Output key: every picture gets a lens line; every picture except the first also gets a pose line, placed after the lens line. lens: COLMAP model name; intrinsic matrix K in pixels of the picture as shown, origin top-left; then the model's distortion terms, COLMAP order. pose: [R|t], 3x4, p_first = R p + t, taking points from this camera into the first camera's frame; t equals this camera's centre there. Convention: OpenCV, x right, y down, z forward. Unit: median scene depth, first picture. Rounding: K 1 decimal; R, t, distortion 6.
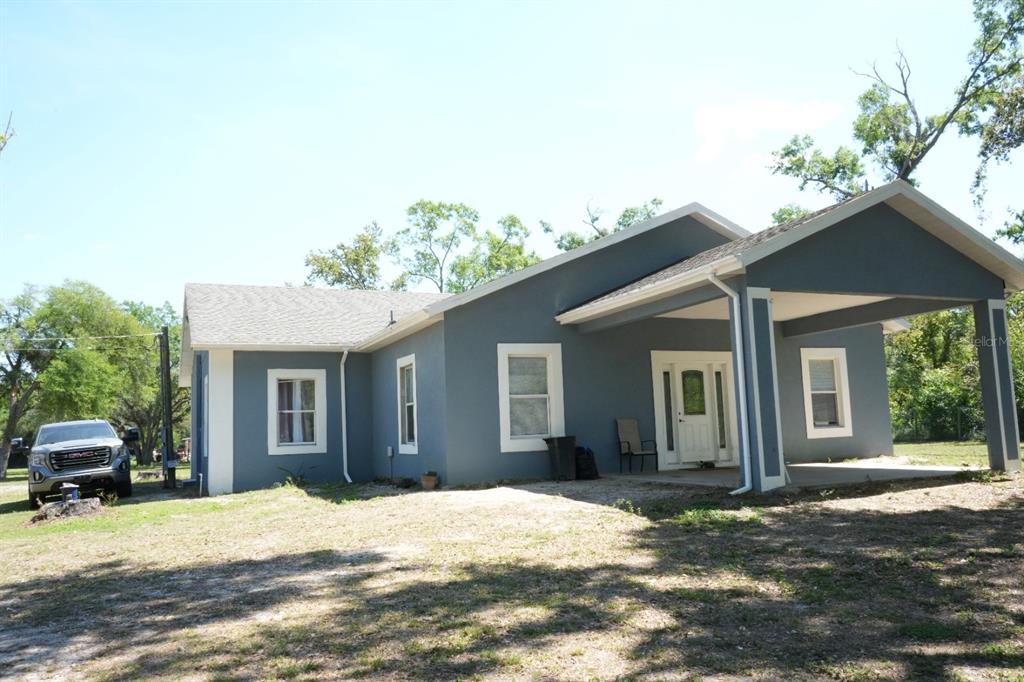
lens RADIAL K [[823.9, 0, 512.0], [0, 823.9, 341.0], [0, 0, 1]] dist [-0.007999, 0.004704]
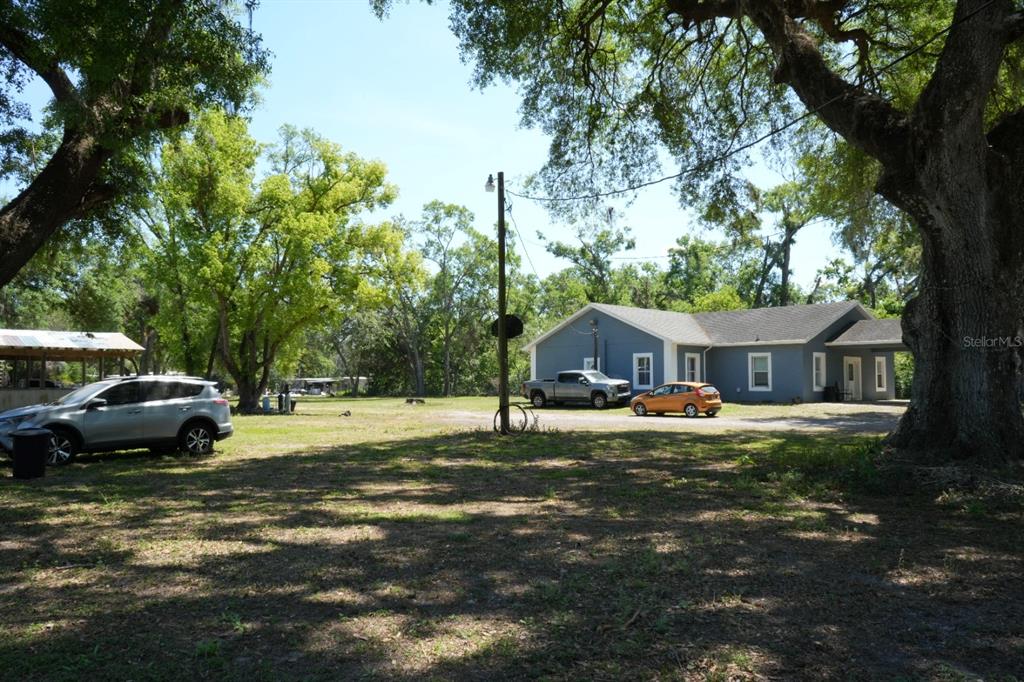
lens RADIAL K [[822.1, 0, 512.0], [0, 822.1, 341.0], [0, 0, 1]] dist [-0.008070, 0.004762]
pose [[0.944995, 0.058580, 0.321797, -1.475257], [-0.076289, 0.996172, 0.042688, -0.059075], [-0.318064, -0.064889, 0.945846, -1.003975]]
